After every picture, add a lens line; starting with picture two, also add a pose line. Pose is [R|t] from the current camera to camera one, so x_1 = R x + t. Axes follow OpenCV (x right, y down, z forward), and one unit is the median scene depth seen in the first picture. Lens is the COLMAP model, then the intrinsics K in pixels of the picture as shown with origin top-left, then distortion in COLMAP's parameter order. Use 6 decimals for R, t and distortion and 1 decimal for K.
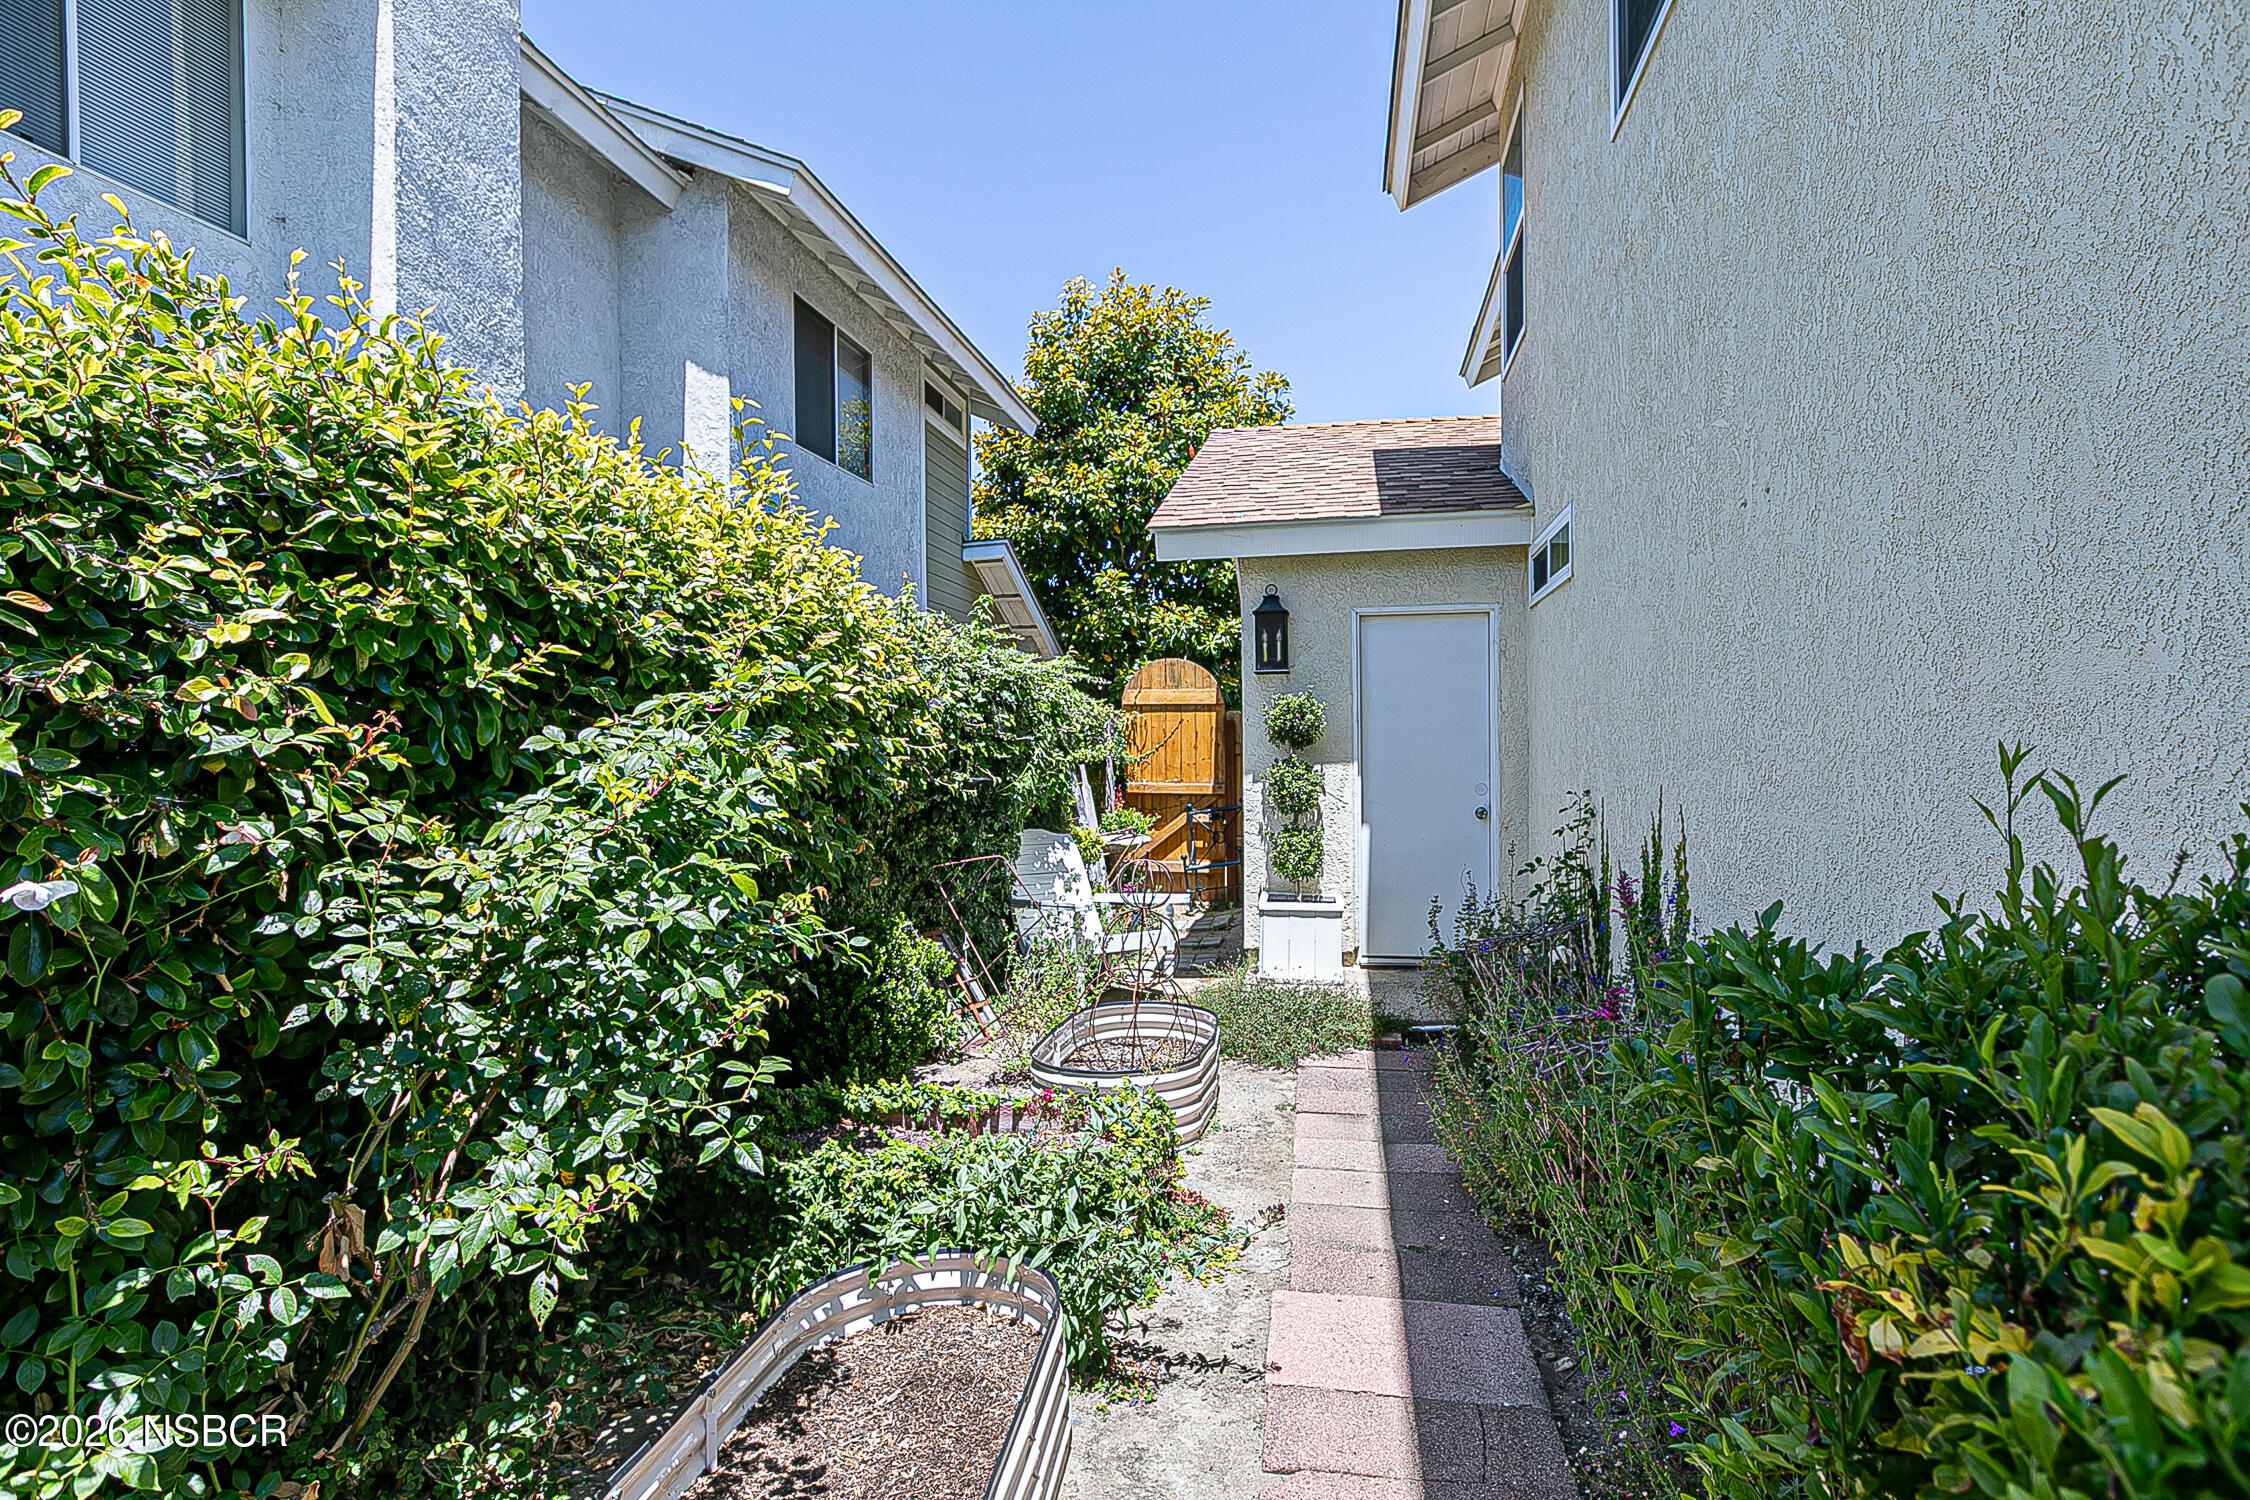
lens RADIAL K [[1158.9, 0, 1133.6], [0, 1158.9, 754.2], [0, 0, 1]] dist [0.001970, 0.000321]
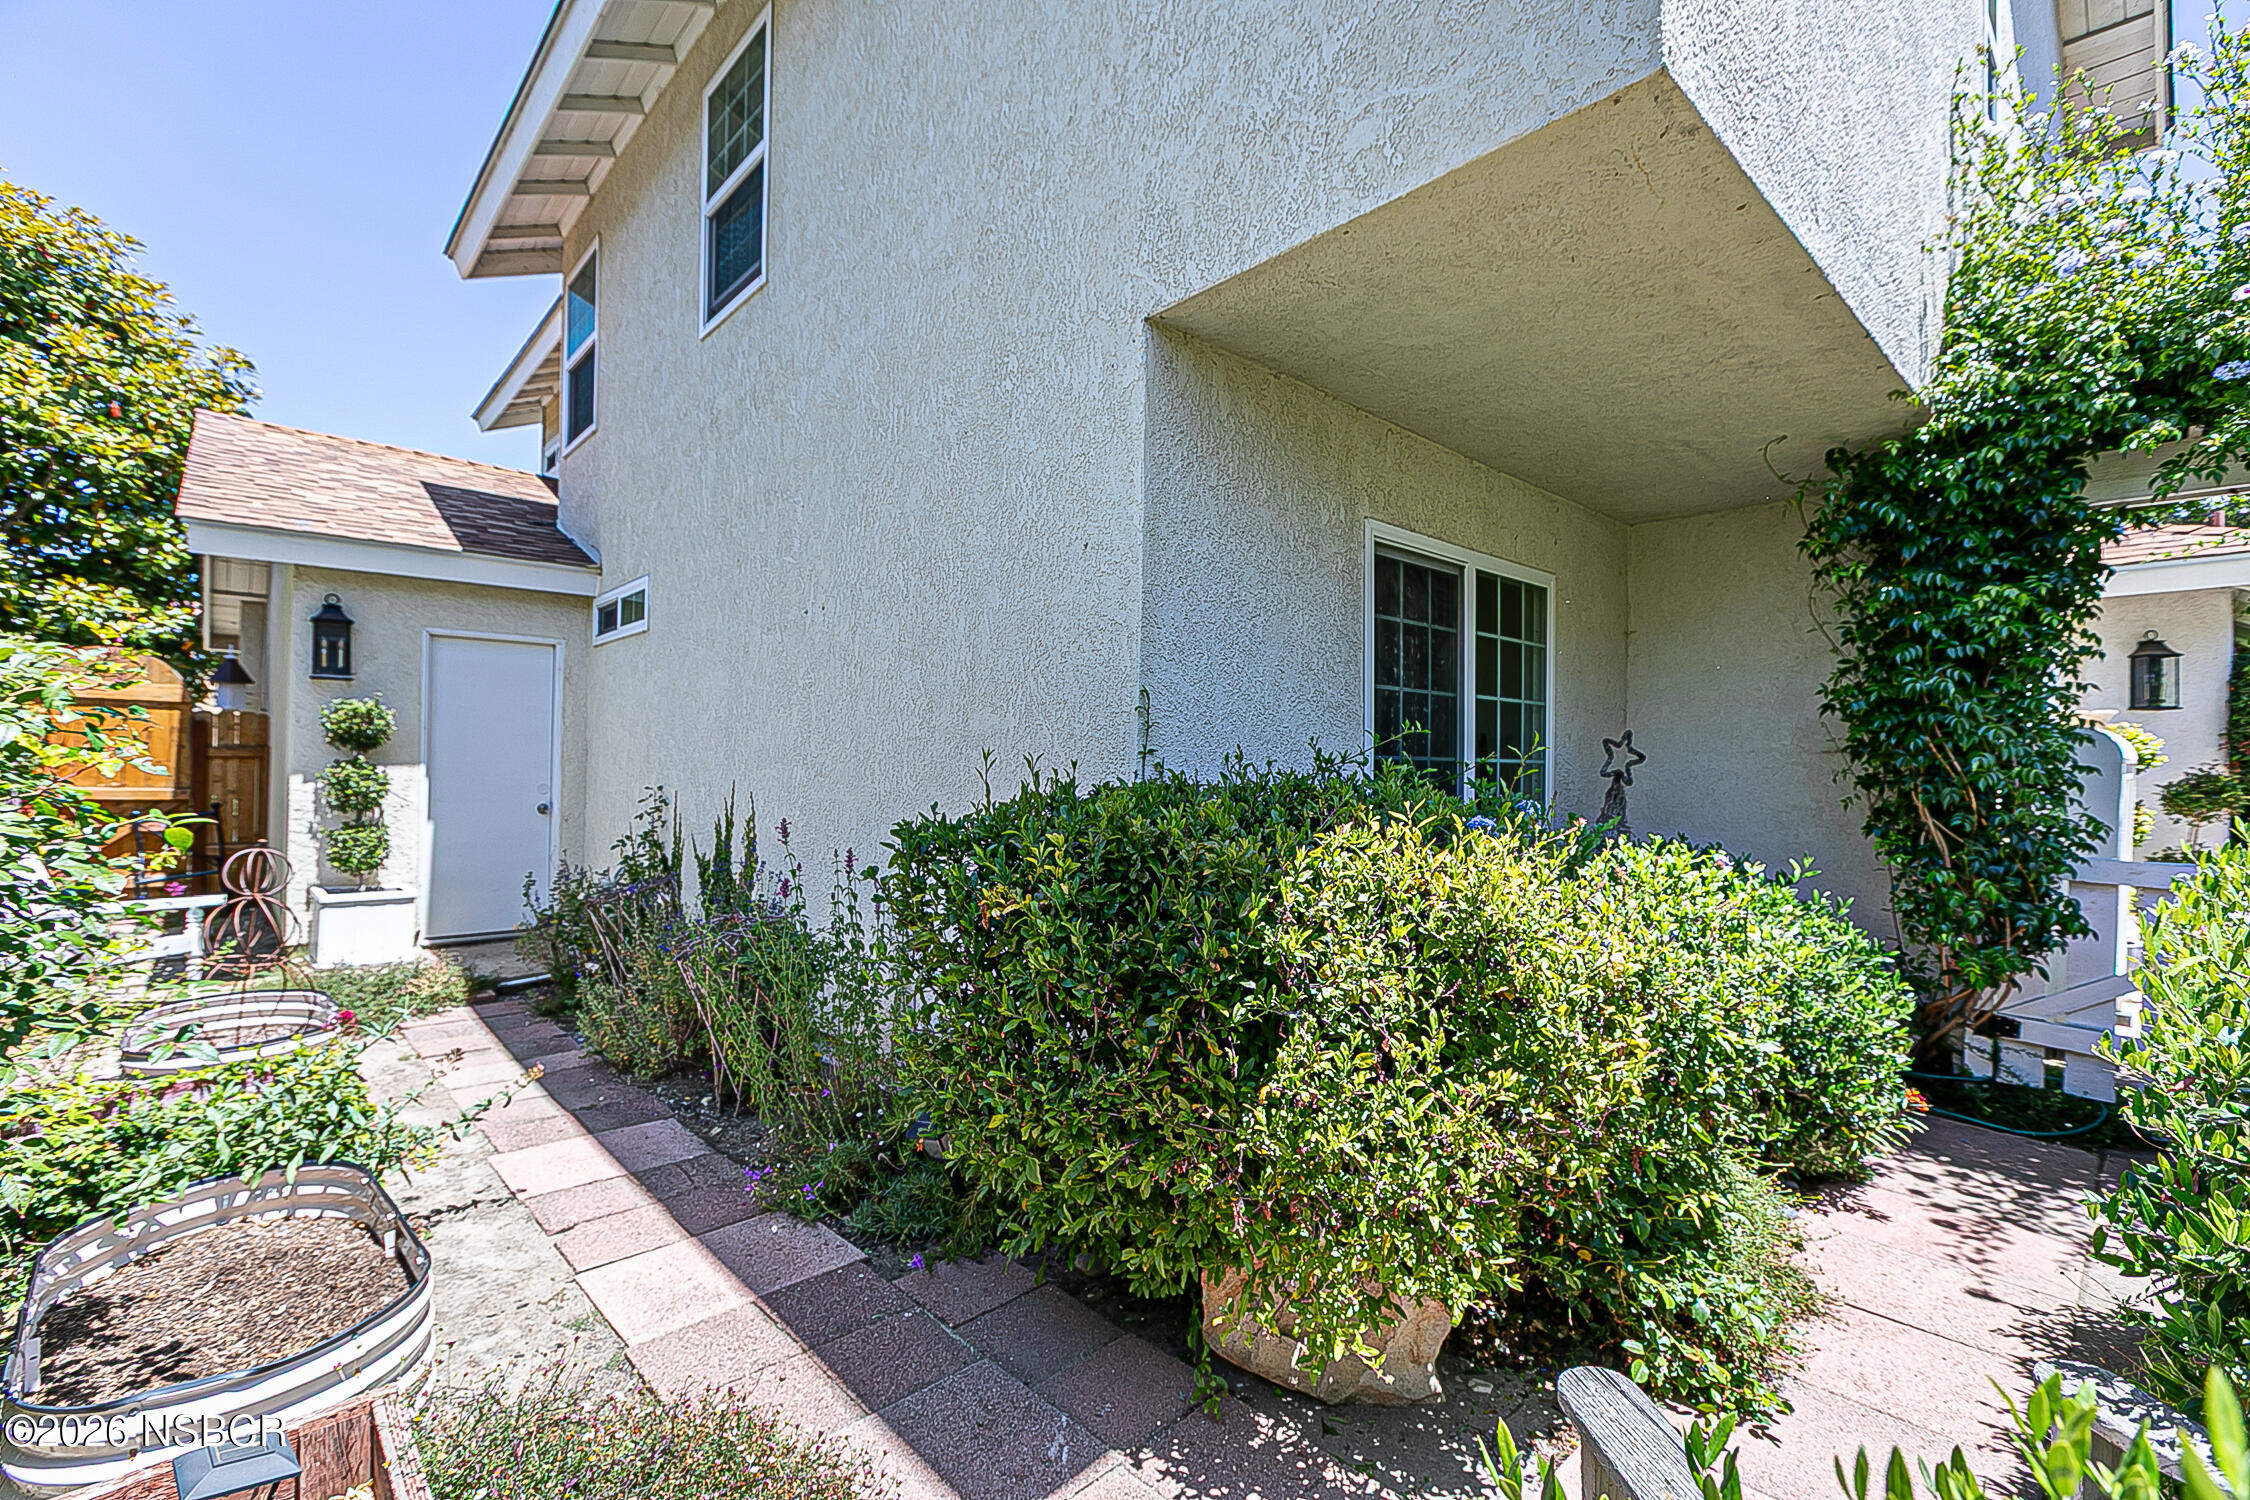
lens RADIAL K [[1004.8, 0, 1129.0], [0, 1004.8, 756.6], [0, 0, 1]] dist [-0.000632, -0.000138]
pose [[0.602741, 0.027166, 0.797474, -0.213843], [-0.015153, 0.999630, -0.022599, 0.013280], [-0.797793, 0.001537, 0.602930, -0.159126]]
